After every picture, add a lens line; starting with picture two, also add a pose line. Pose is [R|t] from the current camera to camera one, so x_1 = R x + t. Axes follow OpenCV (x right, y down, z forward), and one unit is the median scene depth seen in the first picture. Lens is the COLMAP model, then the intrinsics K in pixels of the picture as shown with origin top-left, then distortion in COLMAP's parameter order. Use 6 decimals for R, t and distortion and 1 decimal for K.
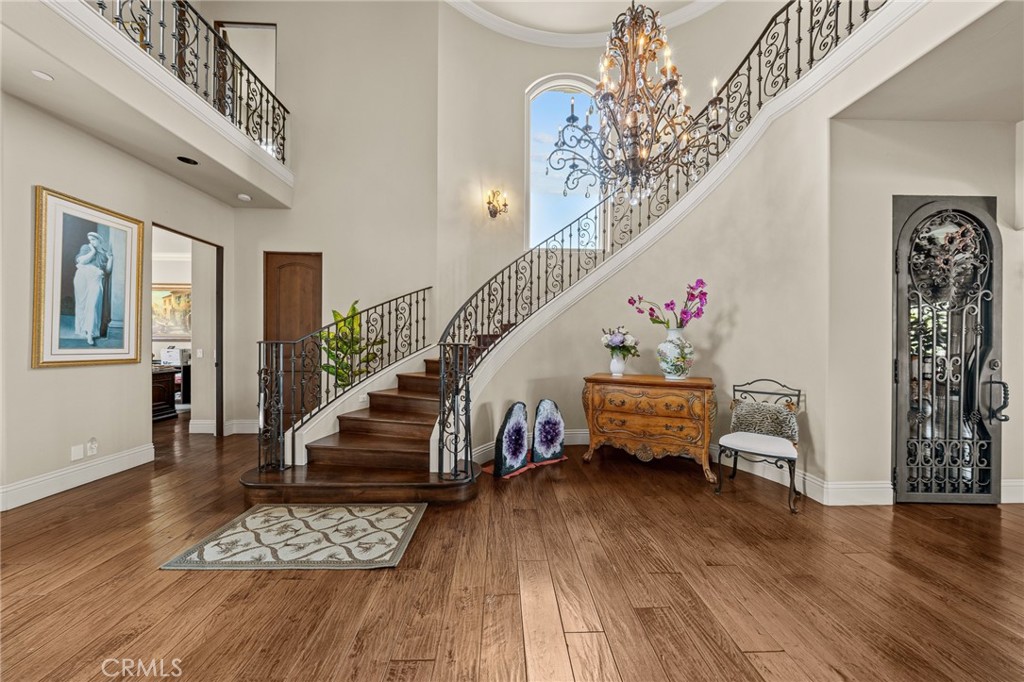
lens RADIAL K [[342.2, 0, 509.4], [0, 342.2, 341.0], [0, 0, 1]] dist [-0.007321, 0.000089]
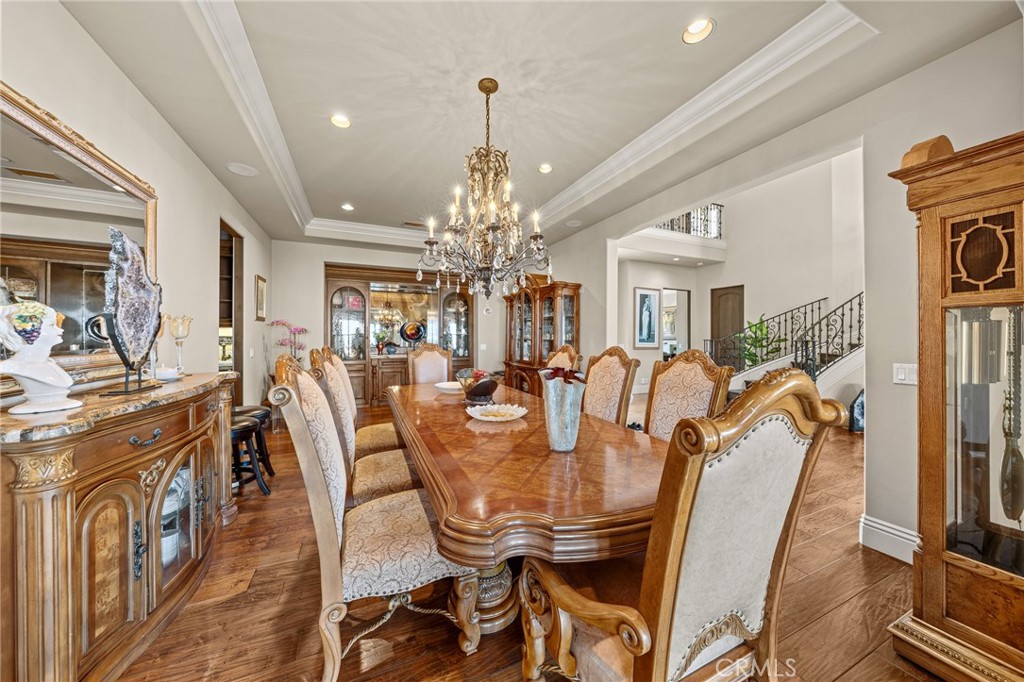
lens RADIAL K [[342.2, 0, 509.4], [0, 342.2, 341.0], [0, 0, 1]] dist [-0.007321, 0.000089]
pose [[0.369002, -0.002199, -0.929426, 0.737028], [0.001747, 0.999997, -0.001672, 0.010258], [0.929427, -0.001007, 0.369004, -0.852031]]
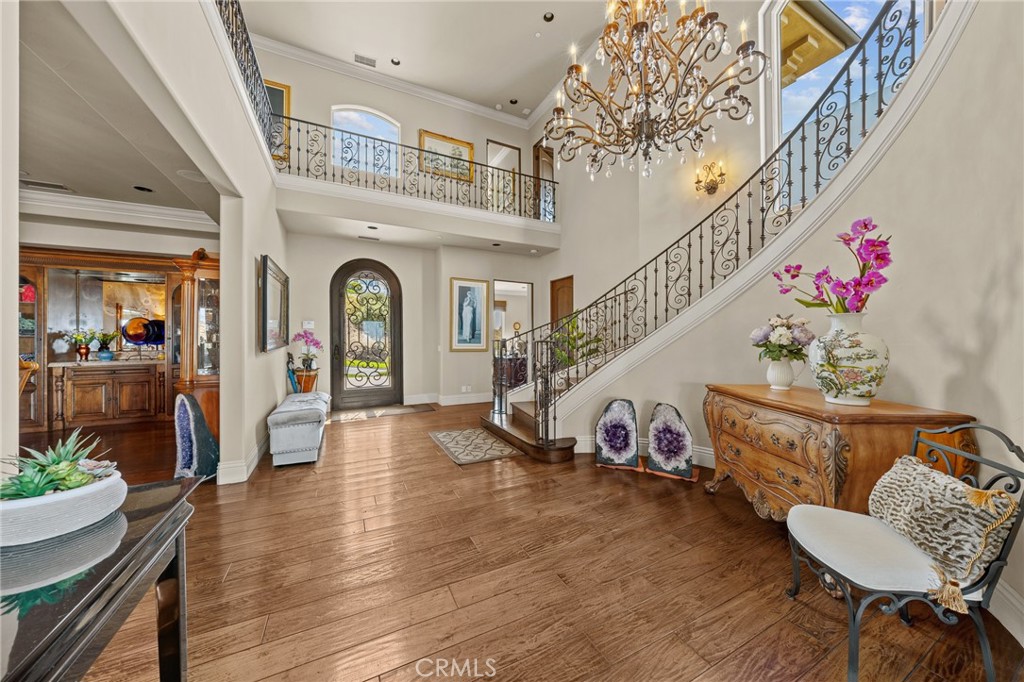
lens RADIAL K [[342.2, 0, 509.4], [0, 342.2, 341.0], [0, 0, 1]] dist [-0.007321, 0.000089]
pose [[0.409903, -0.002948, -0.912124, 0.812020], [0.004274, 0.999990, -0.001312, 0.007112], [0.912119, -0.003360, 0.409912, 0.286924]]
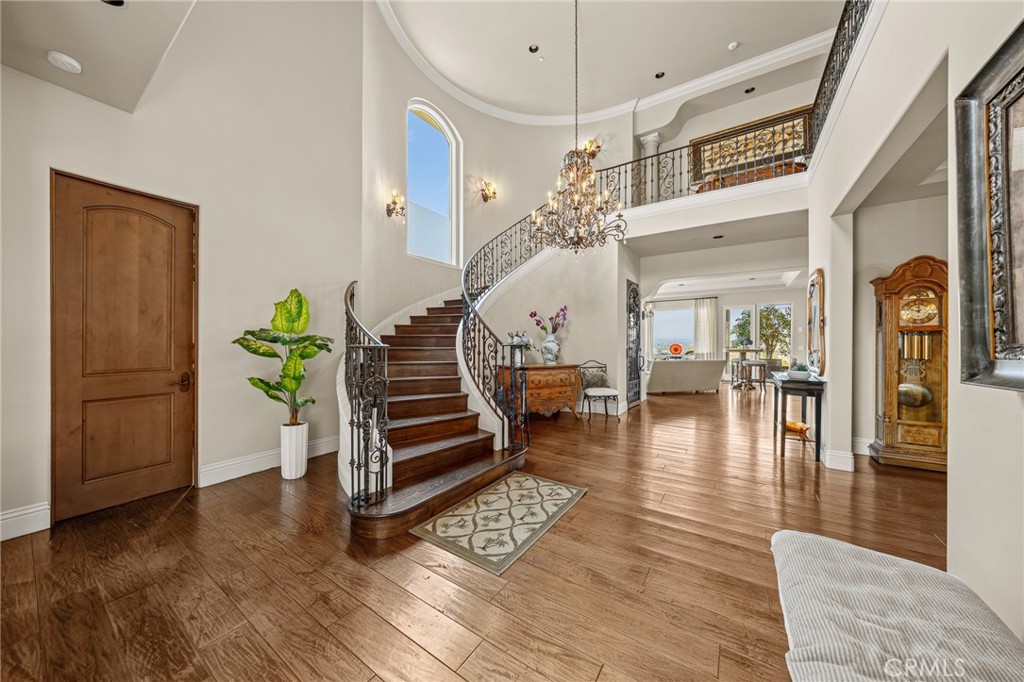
lens RADIAL K [[342.2, 0, 509.4], [0, 342.2, 341.0], [0, 0, 1]] dist [-0.007321, 0.000089]
pose [[0.584730, -0.006402, 0.811203, -1.010319], [0.003637, 0.999979, 0.005270, -0.009797], [-0.811220, -0.000131, 0.584742, 0.216970]]
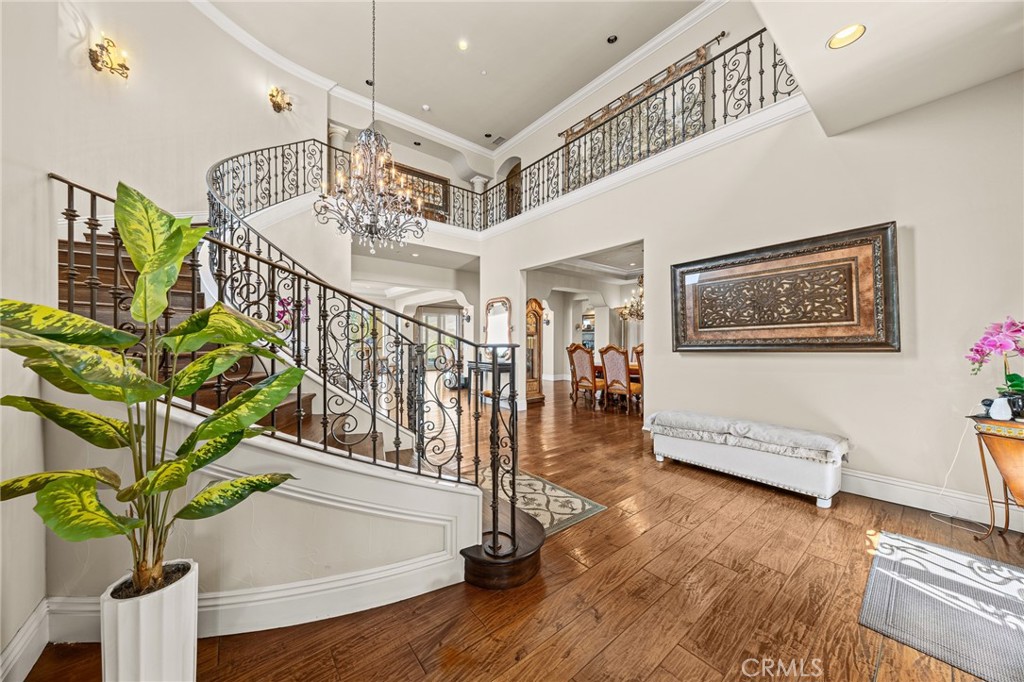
lens RADIAL K [[342.2, 0, 509.4], [0, 342.2, 341.0], [0, 0, 1]] dist [-0.007321, 0.000089]
pose [[-0.596393, -0.011386, 0.802612, -1.053773], [-0.006505, 0.999935, 0.009351, -0.008321], [-0.802666, 0.000356, -0.596428, 1.186326]]
